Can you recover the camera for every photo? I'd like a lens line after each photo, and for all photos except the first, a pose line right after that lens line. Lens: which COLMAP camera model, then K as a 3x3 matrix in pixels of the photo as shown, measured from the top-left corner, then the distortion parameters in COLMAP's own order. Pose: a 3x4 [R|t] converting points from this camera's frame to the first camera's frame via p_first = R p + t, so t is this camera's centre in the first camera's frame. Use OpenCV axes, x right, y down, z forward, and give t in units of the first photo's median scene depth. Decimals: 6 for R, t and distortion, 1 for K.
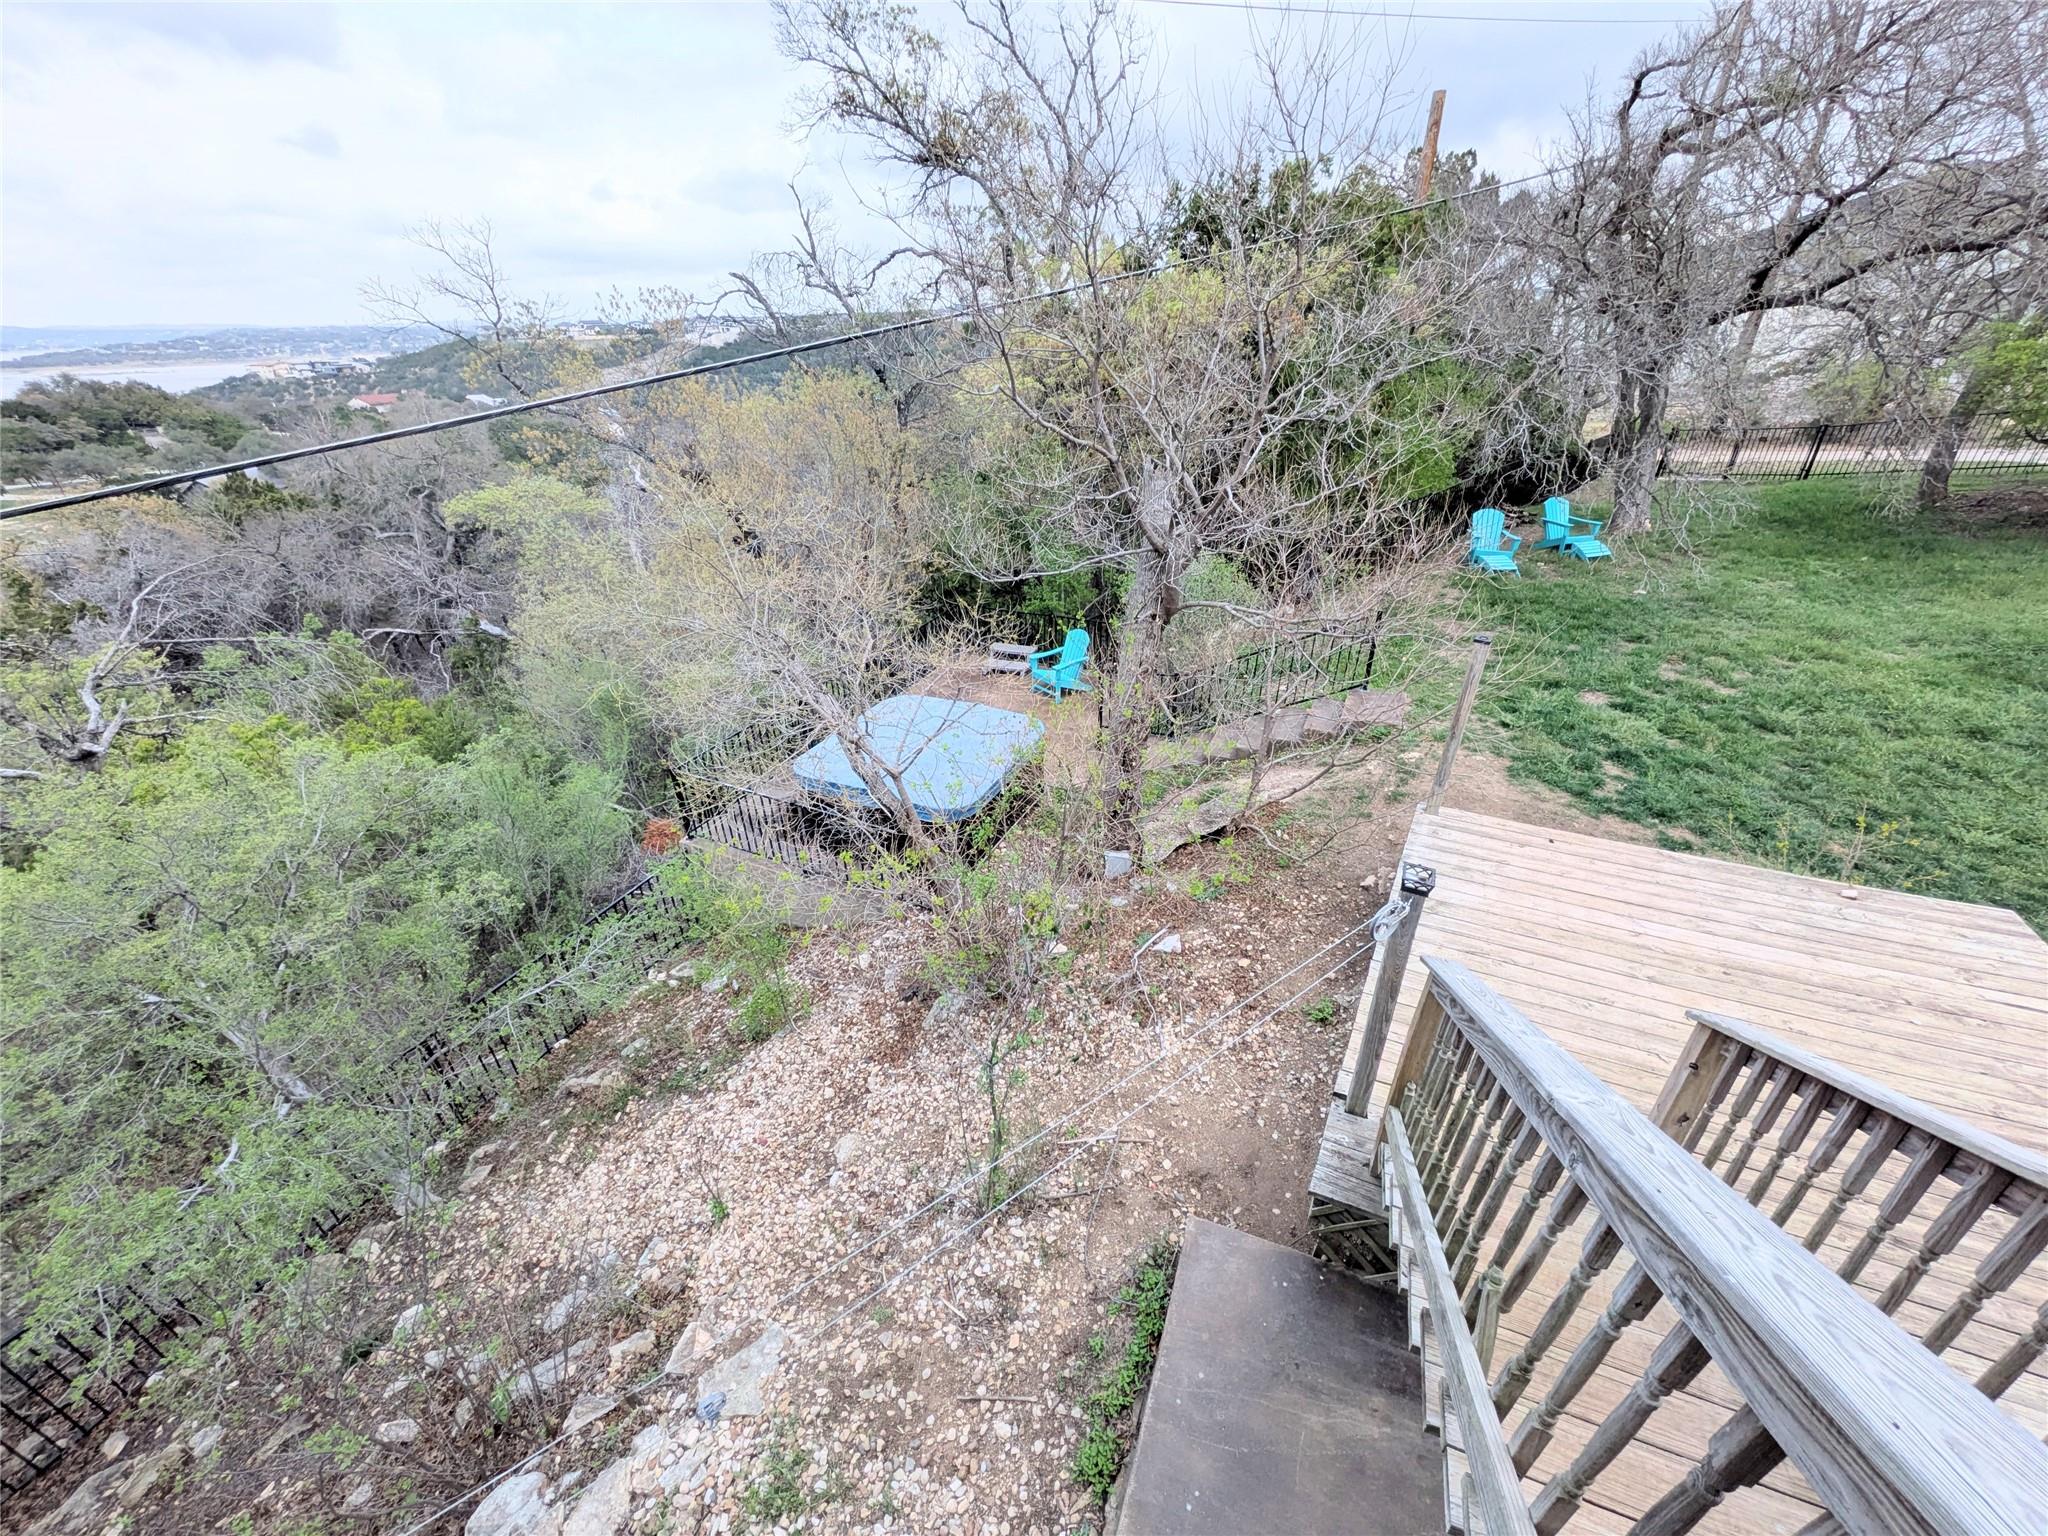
lens RADIAL K [[810.6, 0, 1029.0], [0, 810.6, 765.8], [0, 0, 1]] dist [-0.003748, 0.000211]
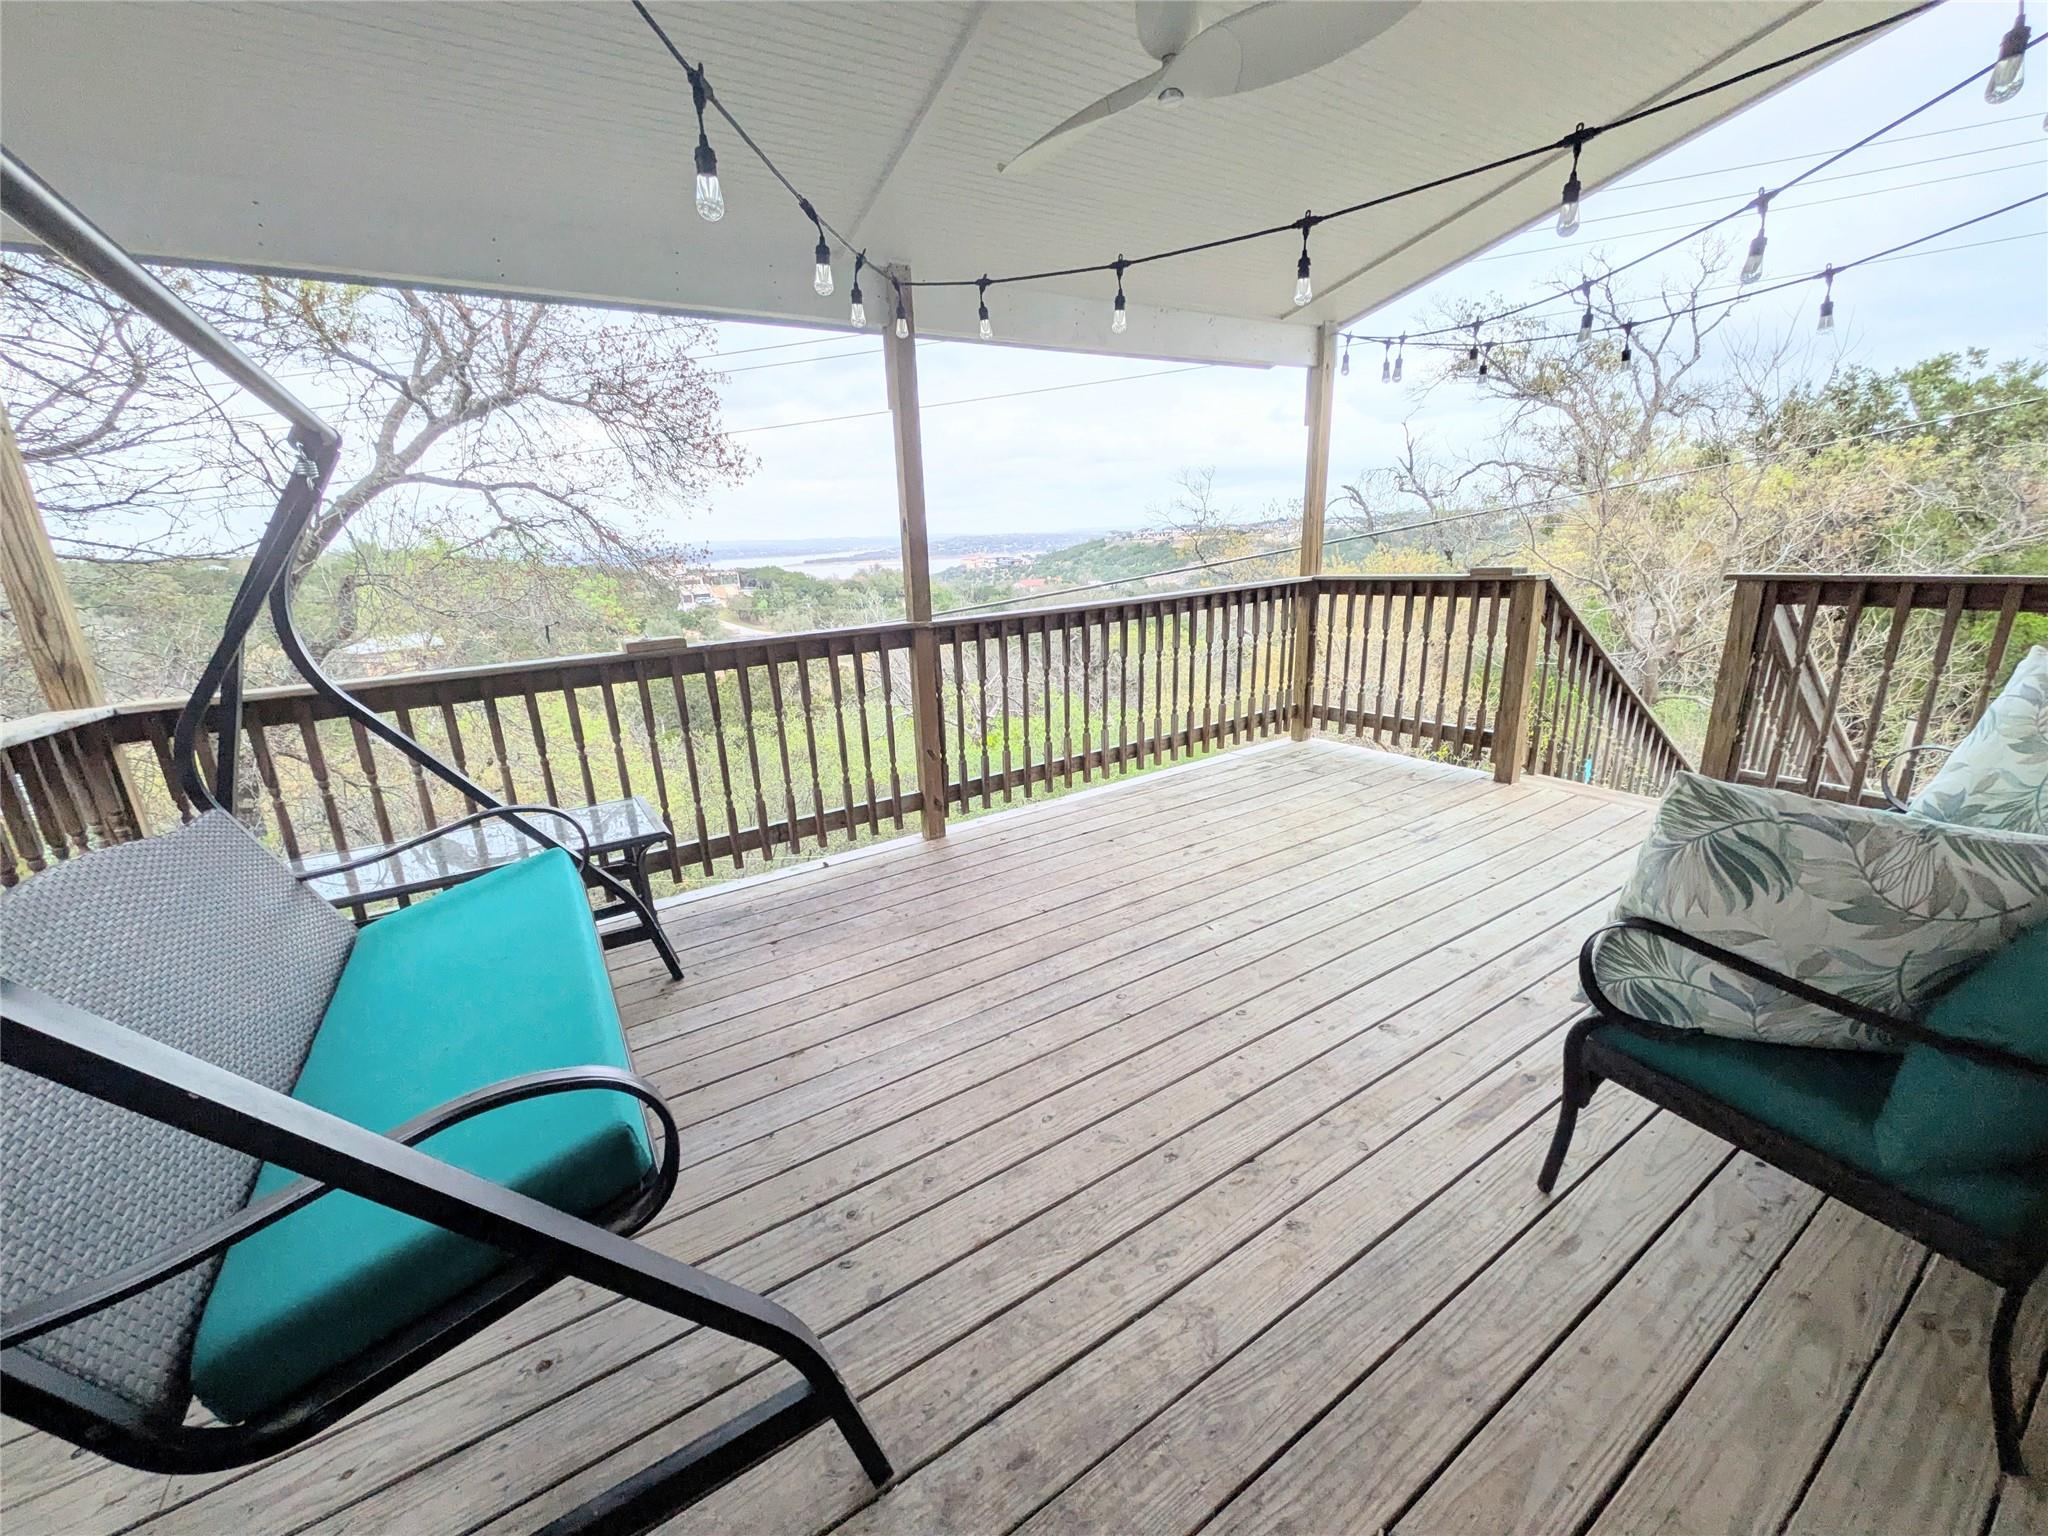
lens RADIAL K [[810.6, 0, 1028.8], [0, 810.6, 766.1], [0, 0, 1]] dist [-0.003748, 0.000211]
pose [[0.803496, 0.145500, -0.577255, 0.097143], [-0.262800, 0.956766, -0.124640, 0.236210], [0.534163, 0.251851, 0.806995, -0.412209]]
